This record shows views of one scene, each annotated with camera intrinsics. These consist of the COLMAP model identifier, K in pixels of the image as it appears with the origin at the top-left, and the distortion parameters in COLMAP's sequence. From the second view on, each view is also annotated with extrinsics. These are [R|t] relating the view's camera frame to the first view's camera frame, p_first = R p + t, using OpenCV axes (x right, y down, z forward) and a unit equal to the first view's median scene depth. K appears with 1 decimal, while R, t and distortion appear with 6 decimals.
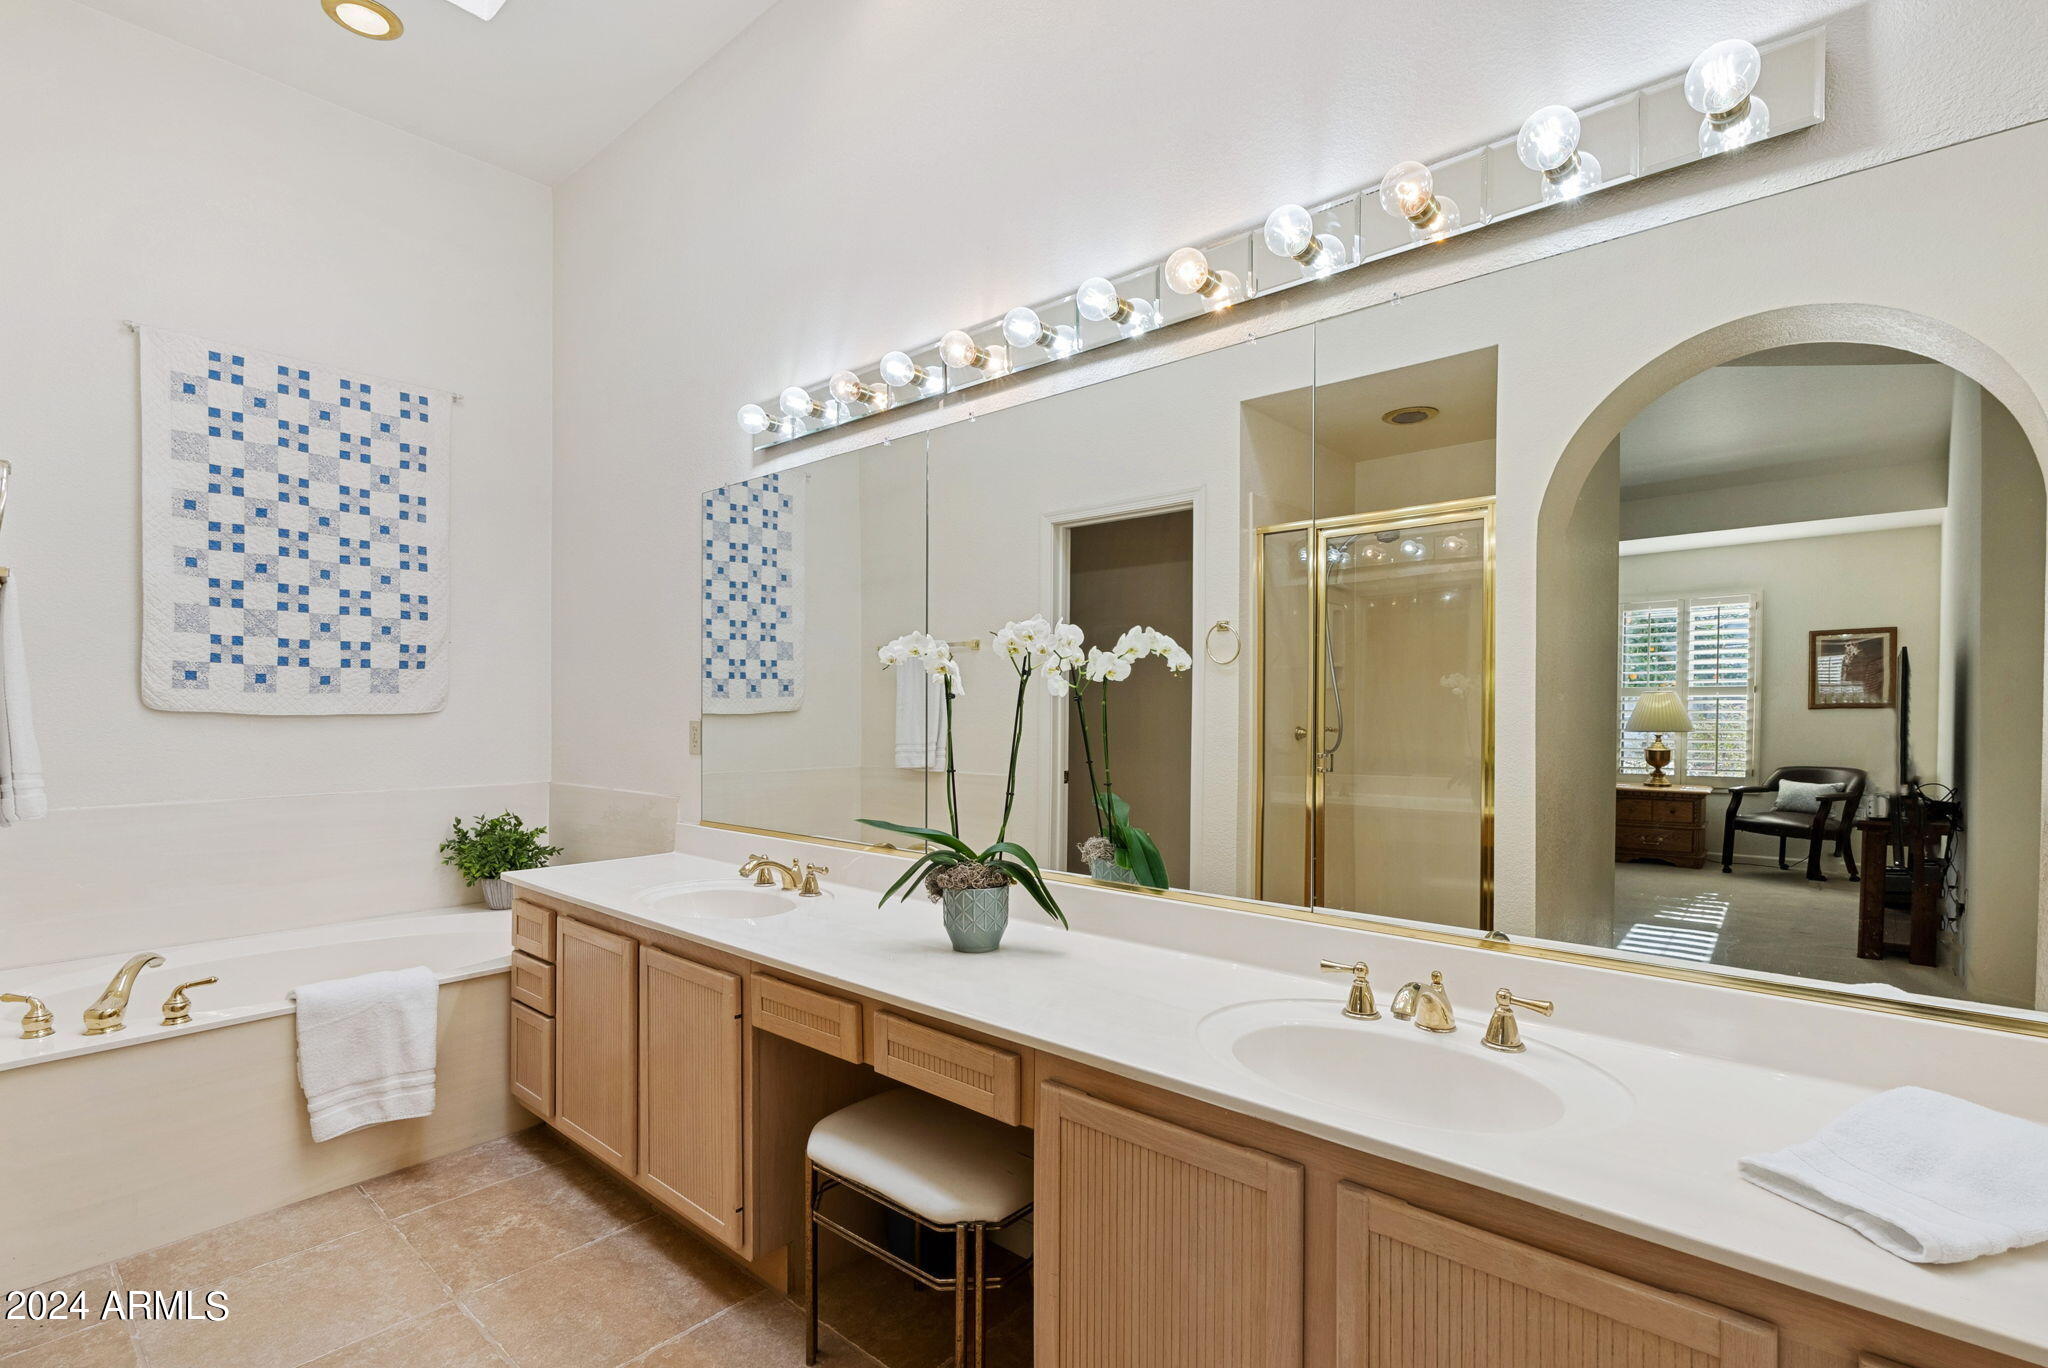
lens RADIAL K [[949.5, 0, 1024.0], [0, 949.5, 684.0], [0, 0, 1]] dist [-0.017059, 0.006103]
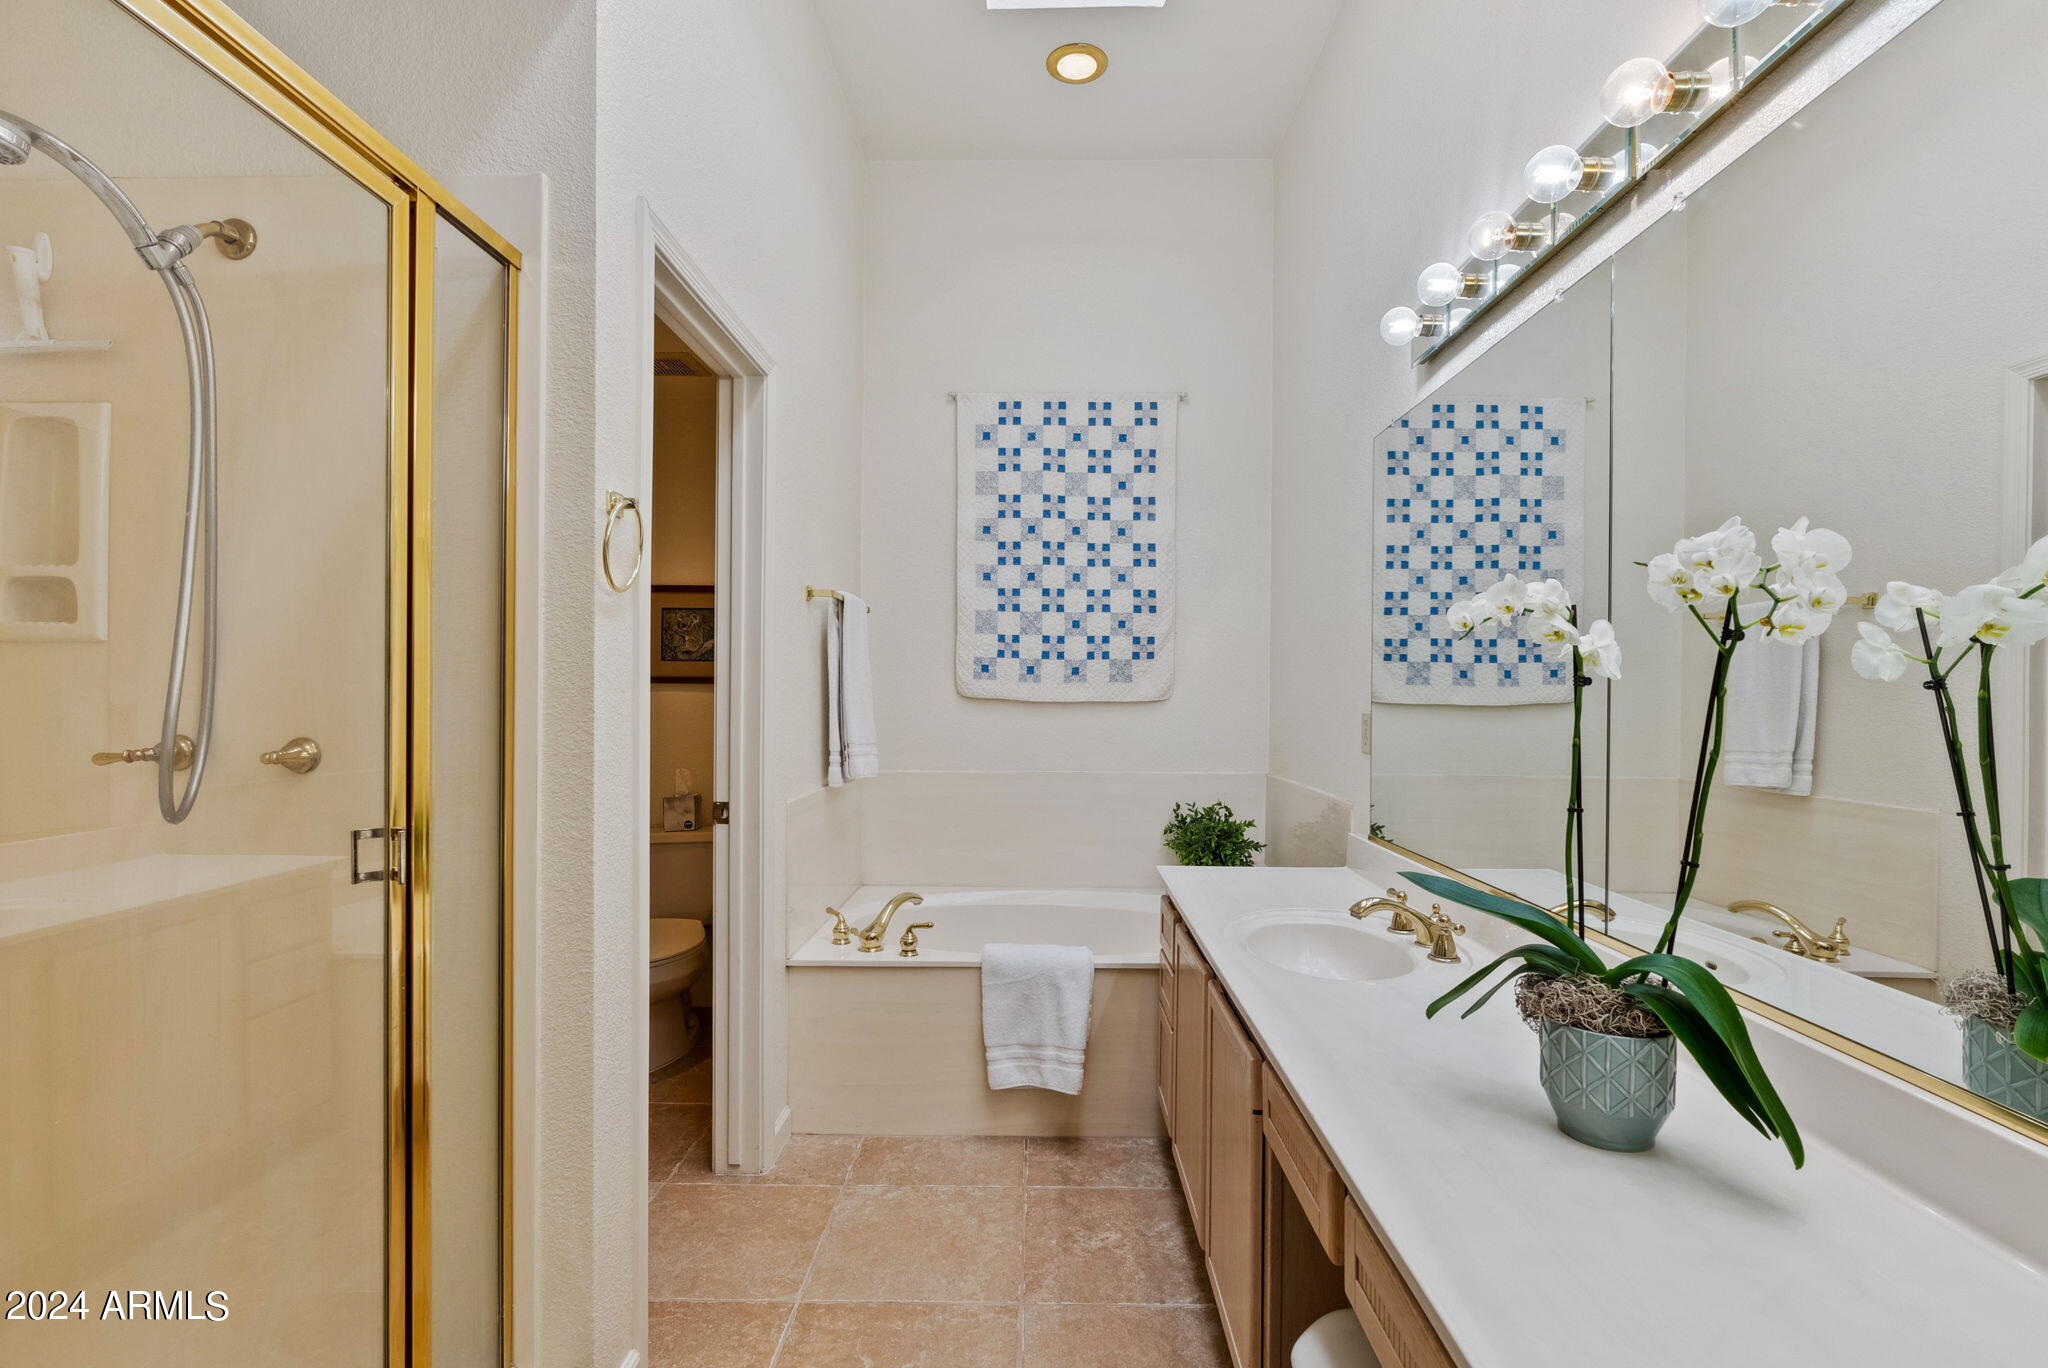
lens RADIAL K [[949.5, 0, 1024.0], [0, 949.5, 684.0], [0, 0, 1]] dist [-0.017059, 0.006103]
pose [[0.653593, -0.003706, -0.756837, 0.085942], [0.012545, 0.999904, 0.005938, 0.004314], [0.756742, -0.013375, 0.653576, 0.227607]]
